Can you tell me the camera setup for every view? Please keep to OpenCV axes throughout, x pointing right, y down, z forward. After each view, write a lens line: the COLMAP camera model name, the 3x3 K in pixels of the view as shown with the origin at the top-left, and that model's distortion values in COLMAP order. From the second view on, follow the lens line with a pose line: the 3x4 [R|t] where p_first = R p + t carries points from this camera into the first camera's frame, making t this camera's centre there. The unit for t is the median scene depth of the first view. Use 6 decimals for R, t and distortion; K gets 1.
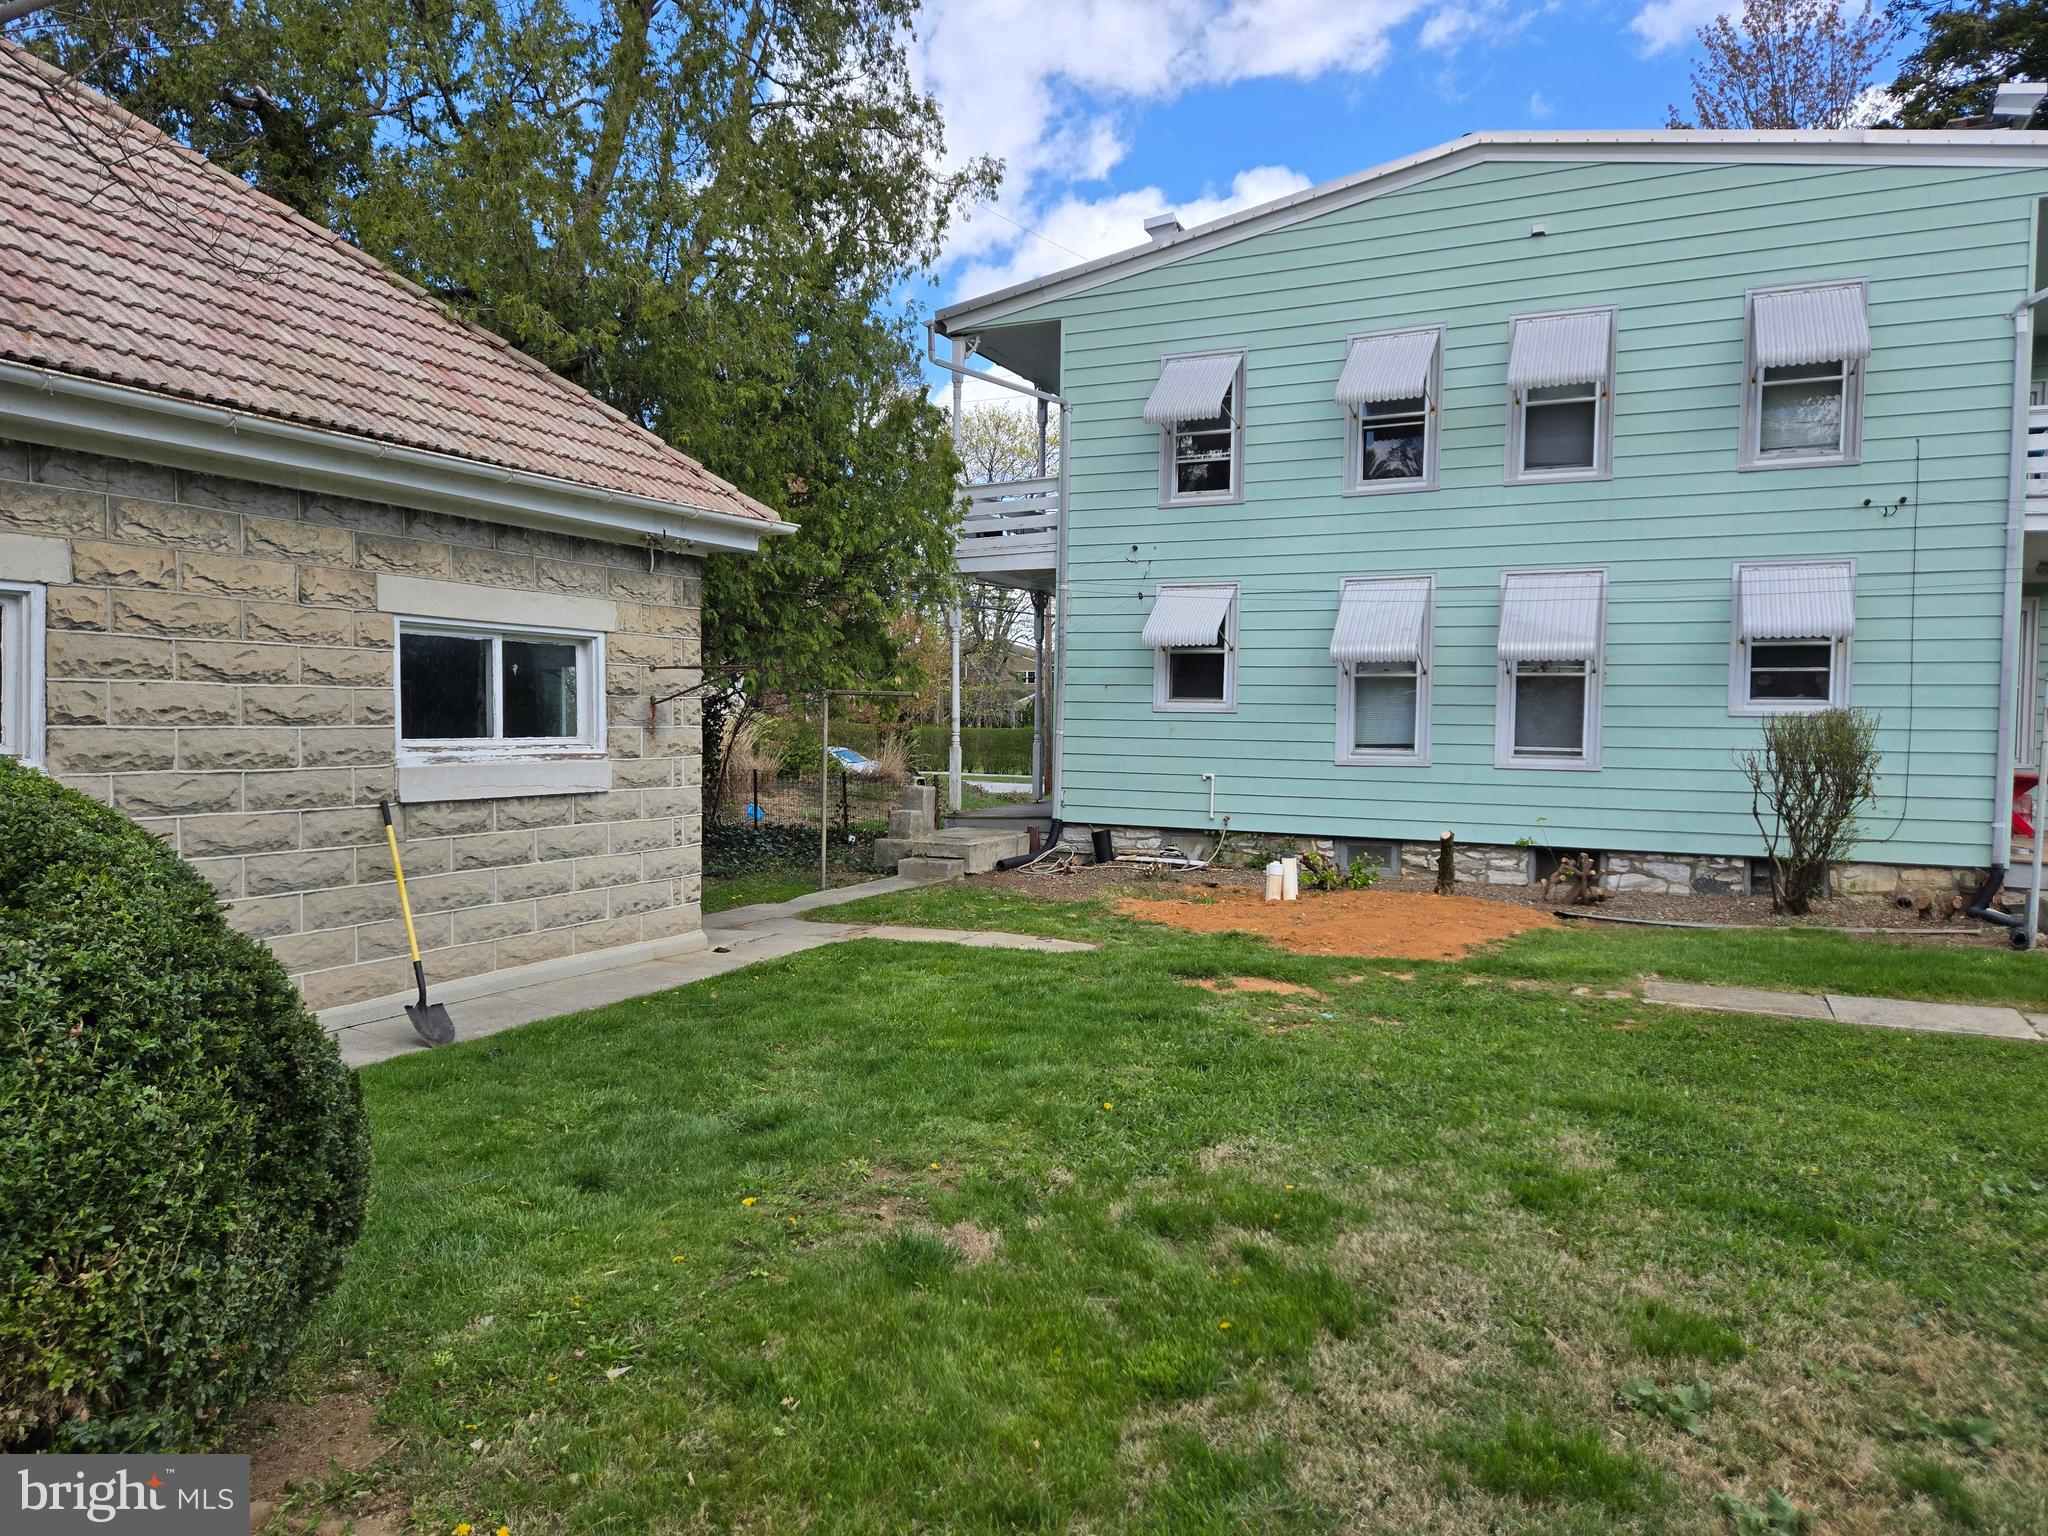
lens RADIAL K [[1371.2, 0, 1025.9], [0, 1371.2, 770.9], [0, 0, 1]] dist [0.038099, -0.029335]
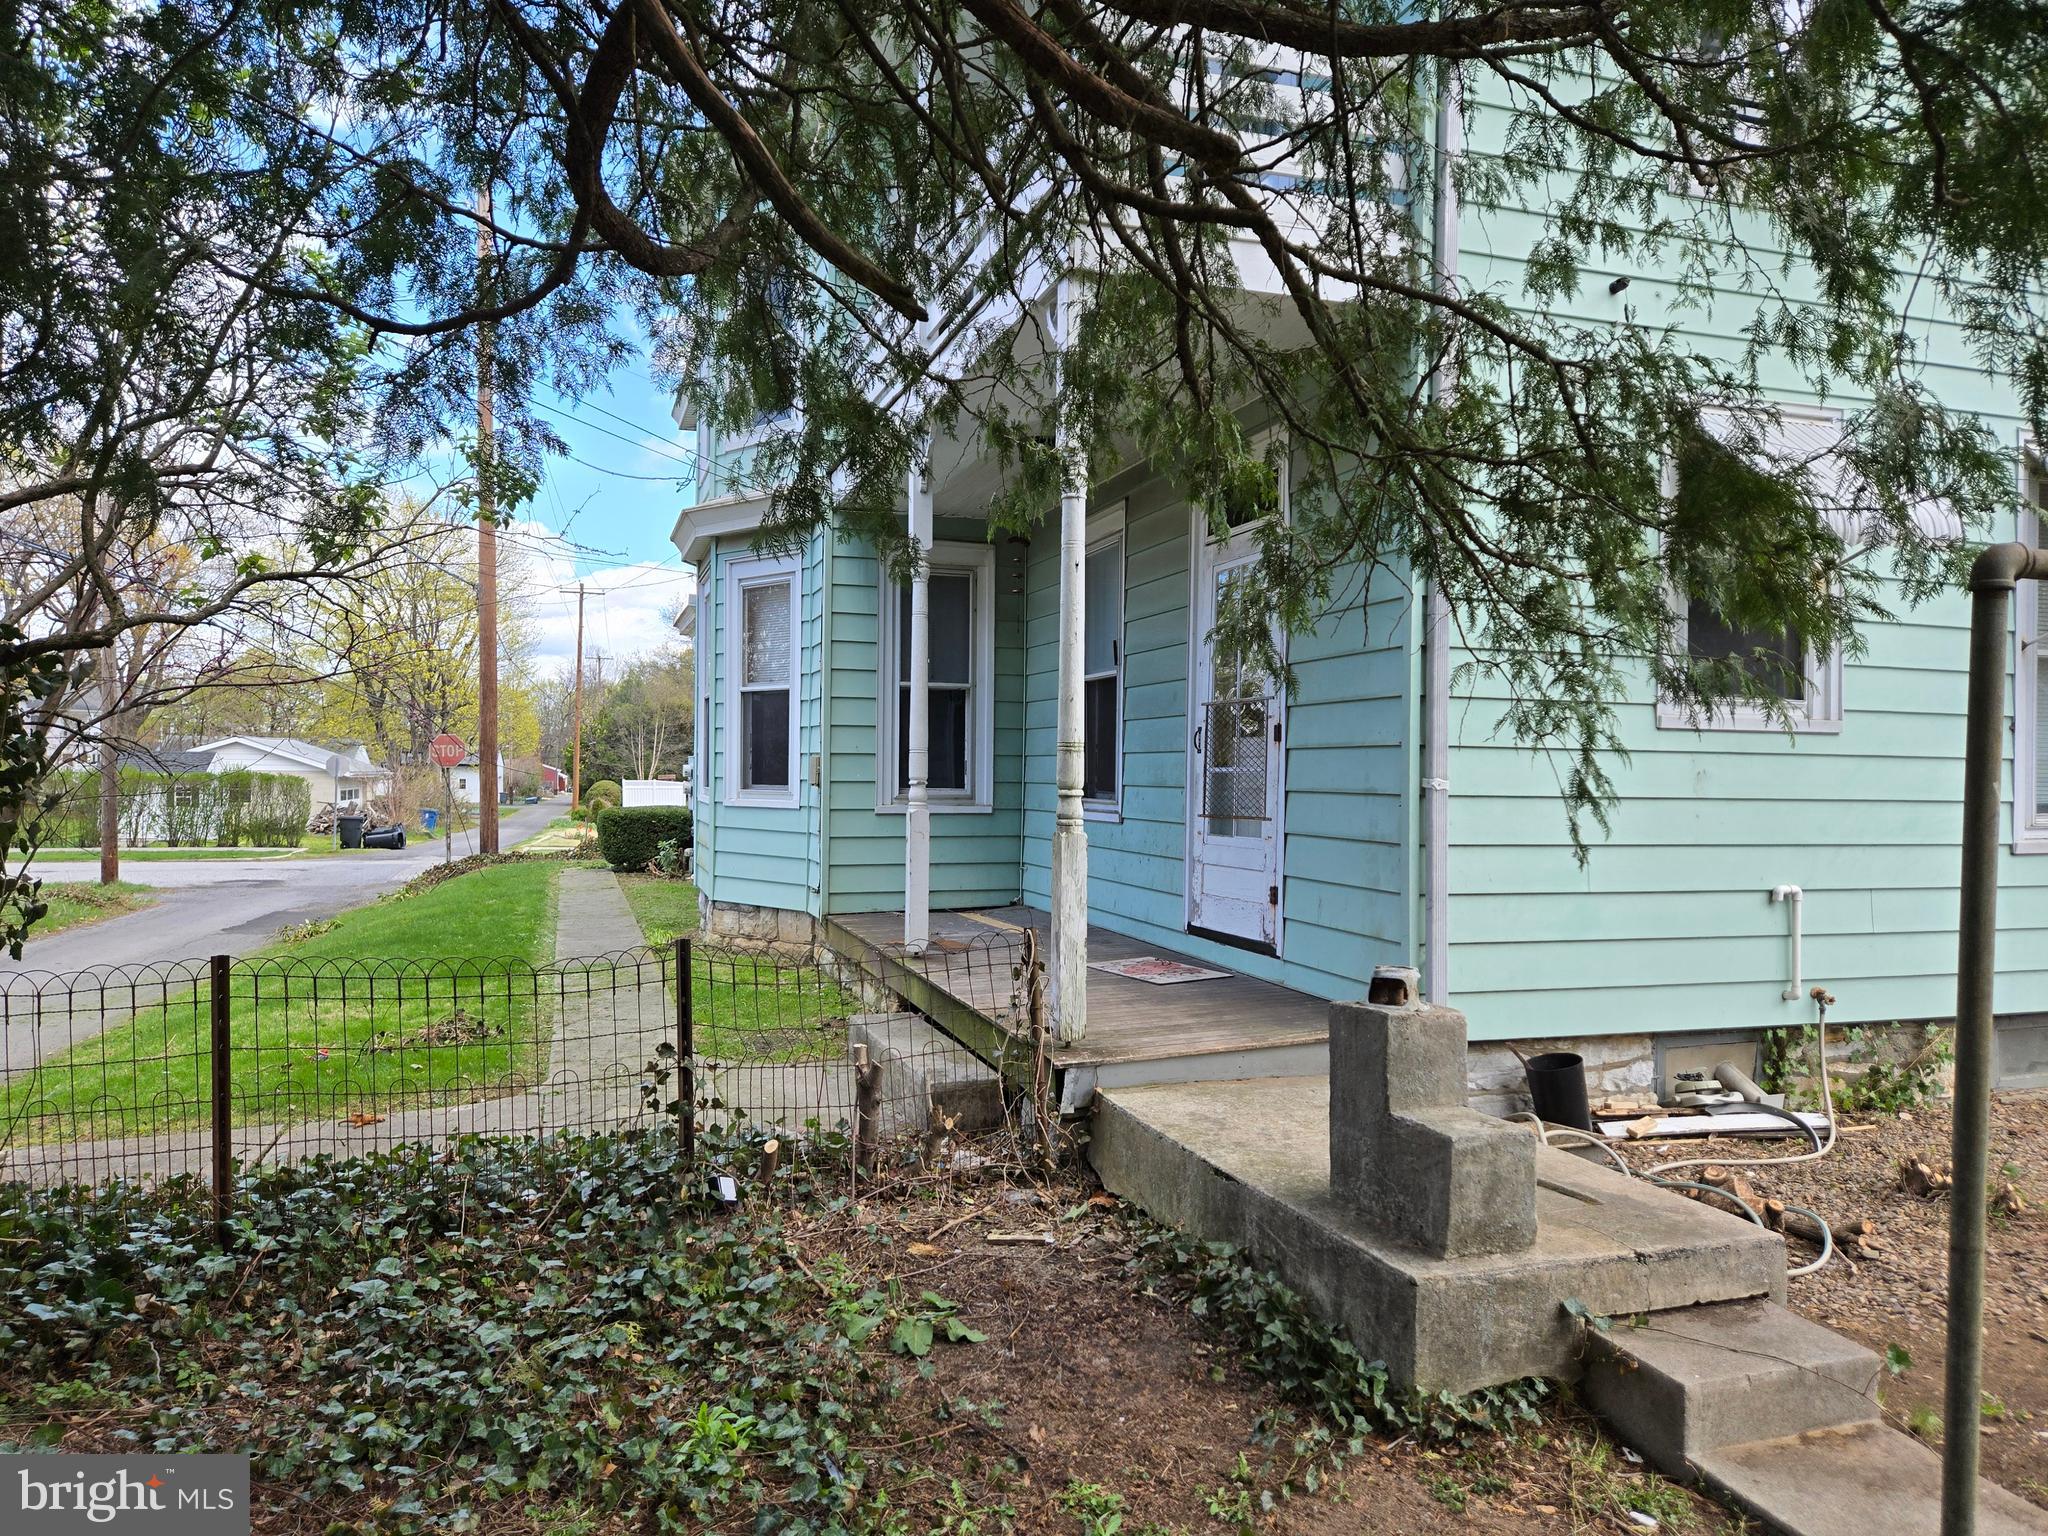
lens RADIAL K [[1371.2, 0, 1005.3], [0, 1371.2, 775.0], [0, 0, 1]] dist [0.038099, -0.029335]
pose [[0.724086, -0.004776, 0.689693, -0.330622], [0.021437, 0.999649, -0.015584, -0.030791], [-0.689376, 0.026069, 0.723934, 0.941556]]
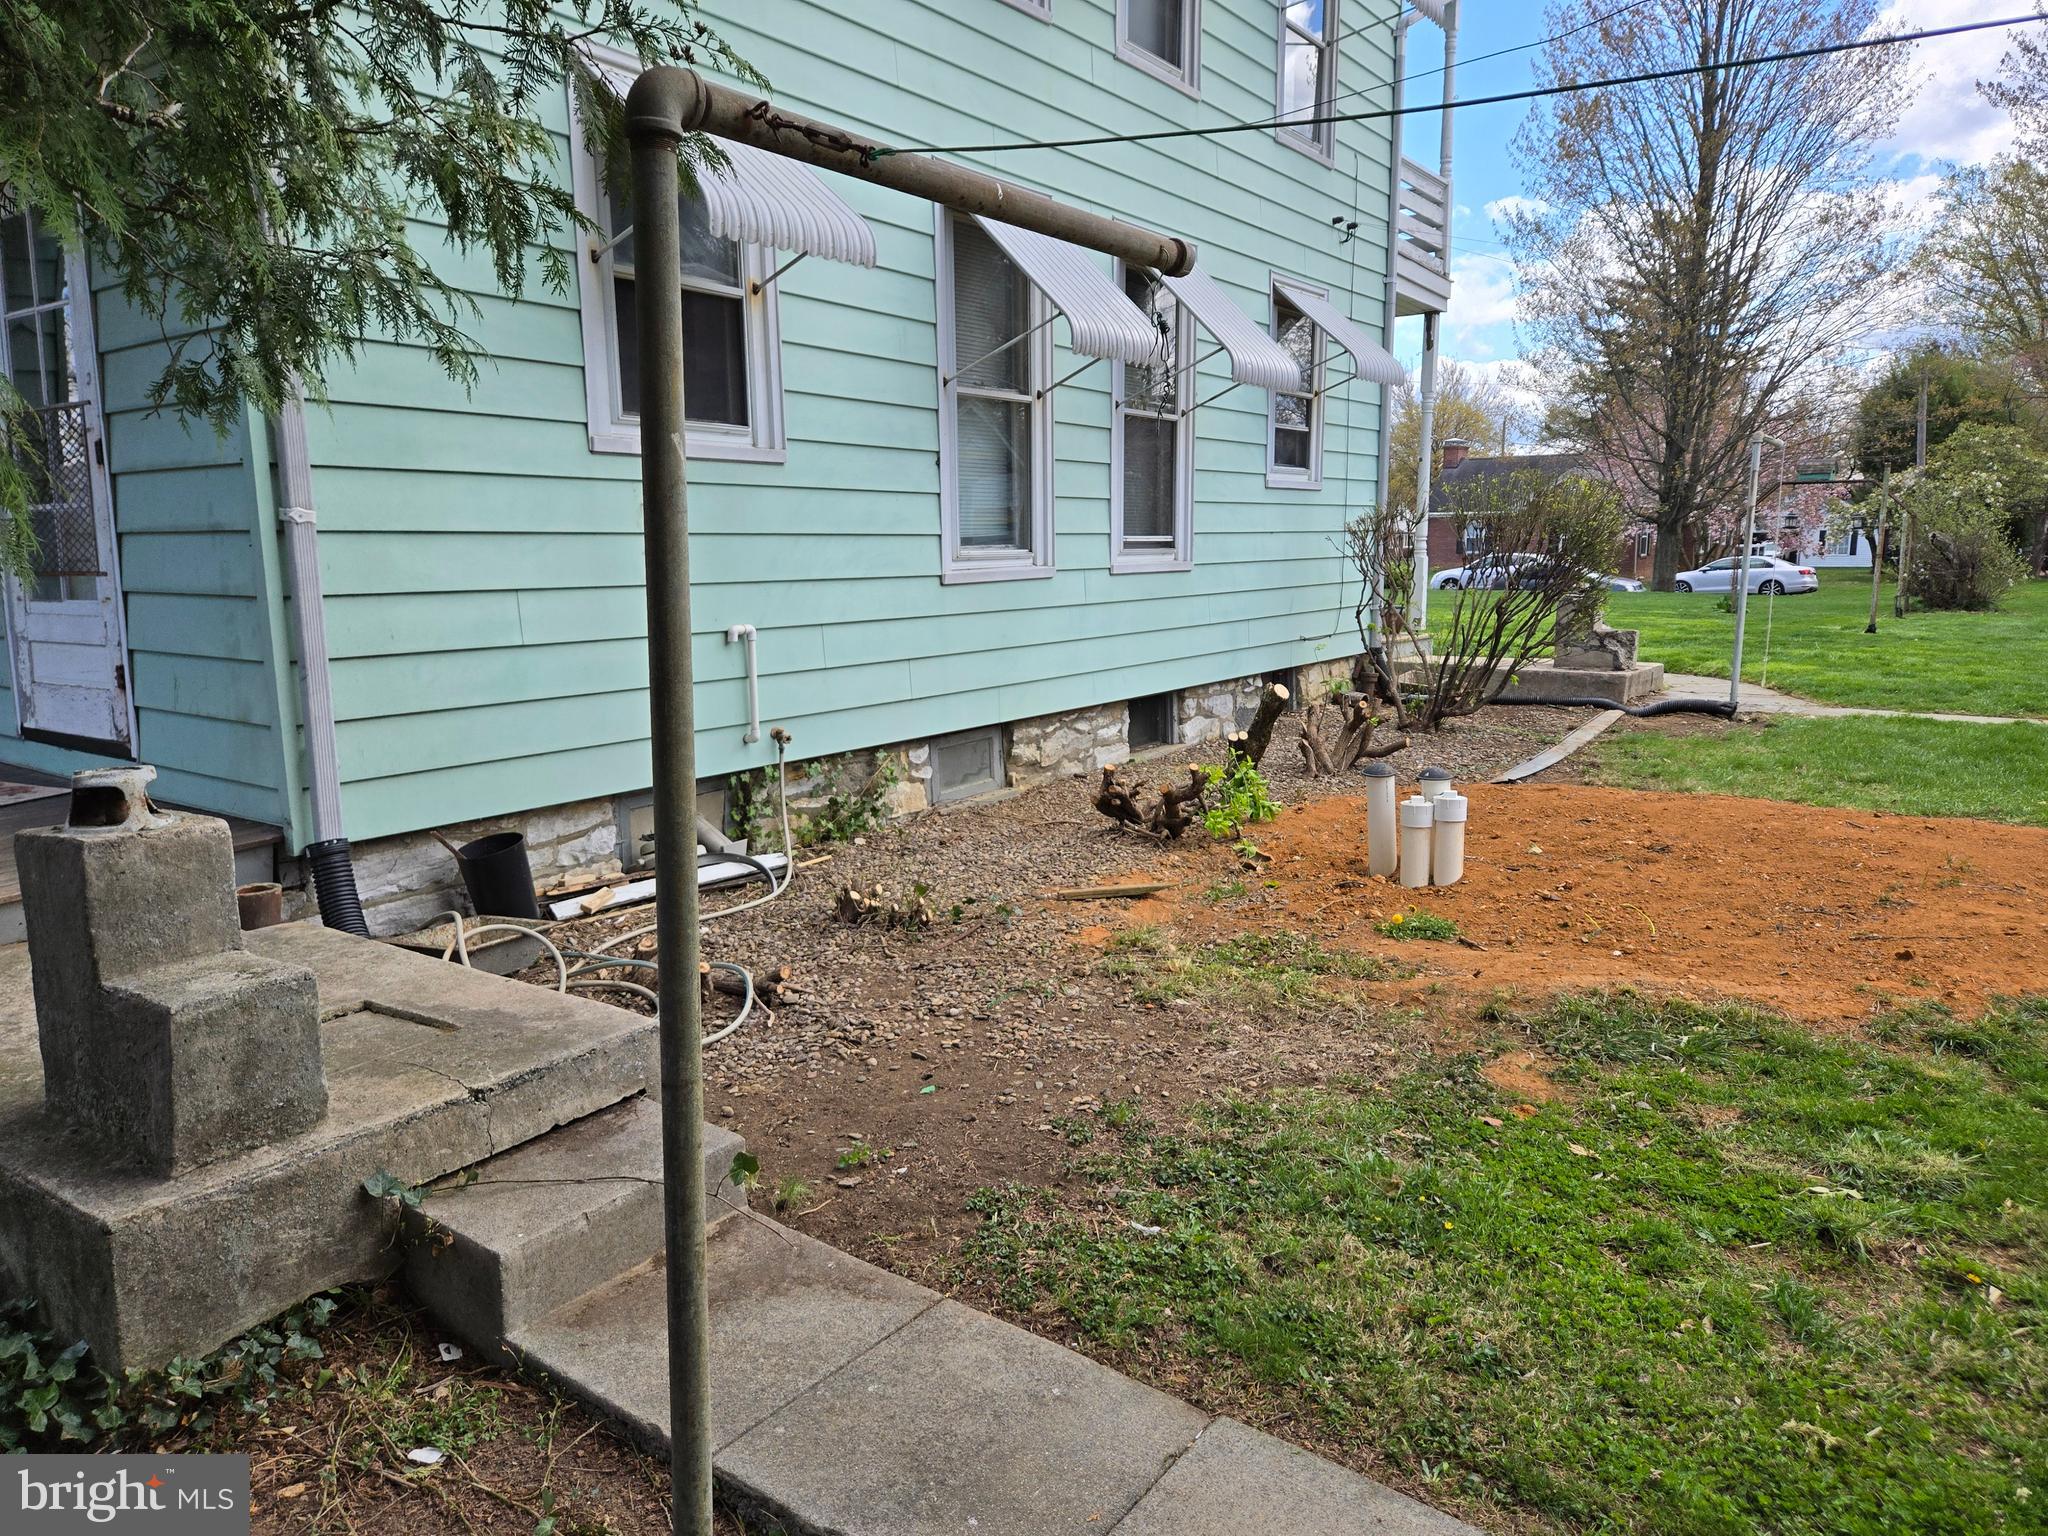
lens RADIAL K [[1371.2, 0, 1028.3], [0, 1371.2, 767.8], [0, 0, 1]] dist [0.038099, -0.029335]
pose [[0.167258, -0.175266, 0.970210, -0.246150], [0.046772, 0.984375, 0.169761, -0.021341], [-0.984803, 0.016985, 0.172842, 0.932497]]
